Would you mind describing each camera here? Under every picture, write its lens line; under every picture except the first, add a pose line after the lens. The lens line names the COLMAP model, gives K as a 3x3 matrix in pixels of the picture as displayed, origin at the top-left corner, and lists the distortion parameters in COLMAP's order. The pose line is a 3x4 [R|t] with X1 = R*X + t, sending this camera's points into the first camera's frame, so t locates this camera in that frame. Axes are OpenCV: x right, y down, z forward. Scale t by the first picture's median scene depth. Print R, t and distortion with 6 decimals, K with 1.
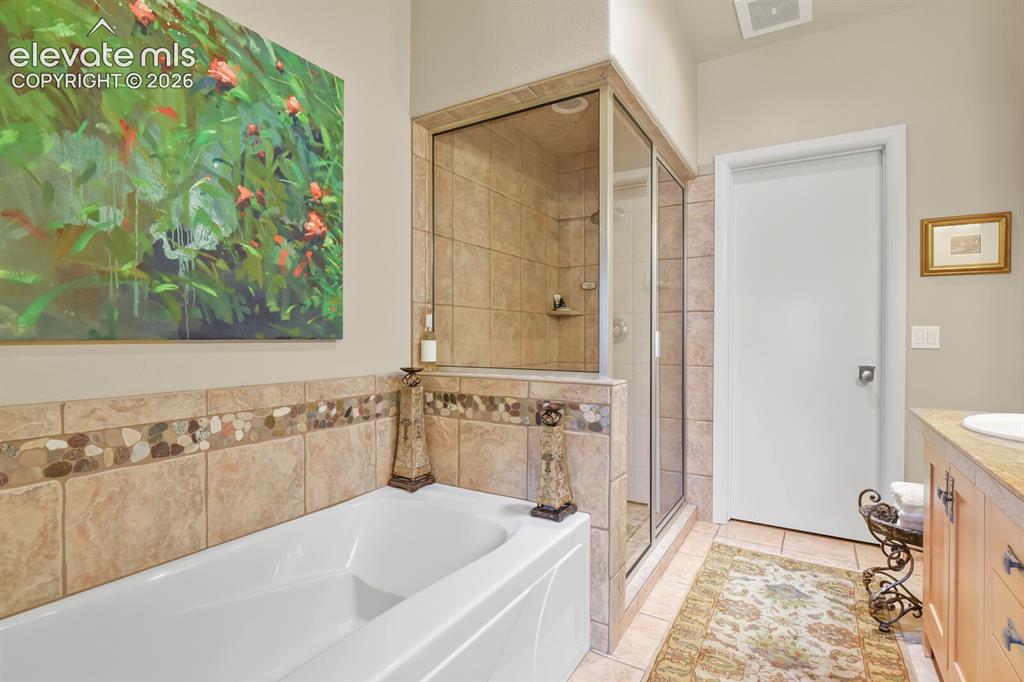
lens RADIAL K [[494.9, 0, 517.5], [0, 494.9, 338.6], [0, 0, 1]] dist [-0.002226, -0.006829]
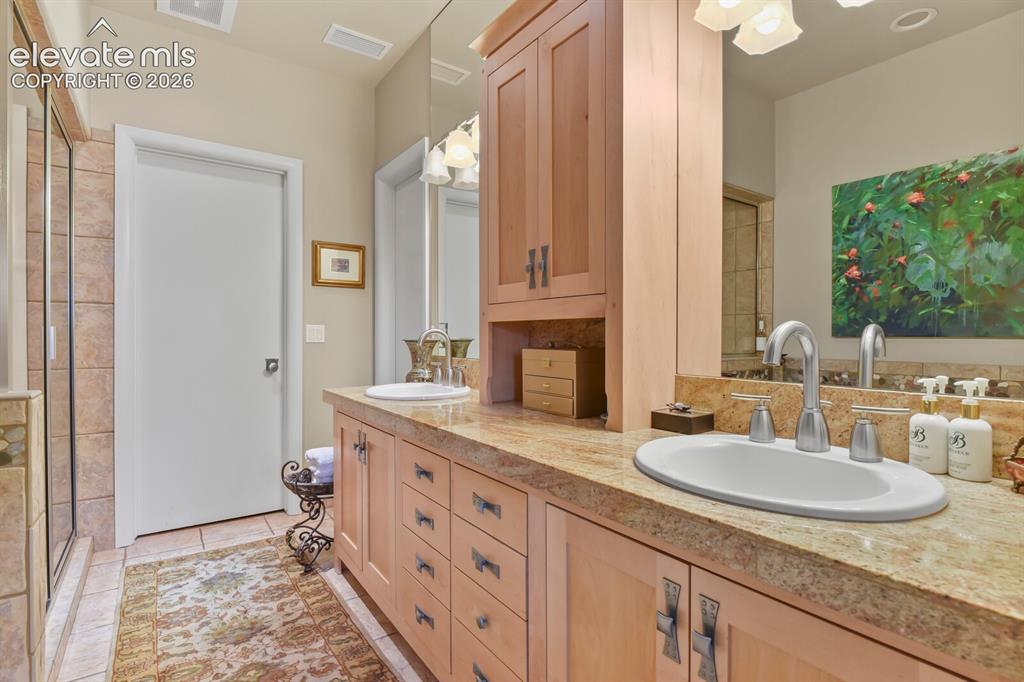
lens RADIAL K [[494.9, 0, 517.5], [0, 494.9, 338.6], [0, 0, 1]] dist [-0.002226, -0.006829]
pose [[0.391618, -0.009177, 0.920082, -0.167191], [0.002221, 0.999957, 0.009028, -0.000722], [-0.920125, -0.001492, 0.391622, 0.024437]]
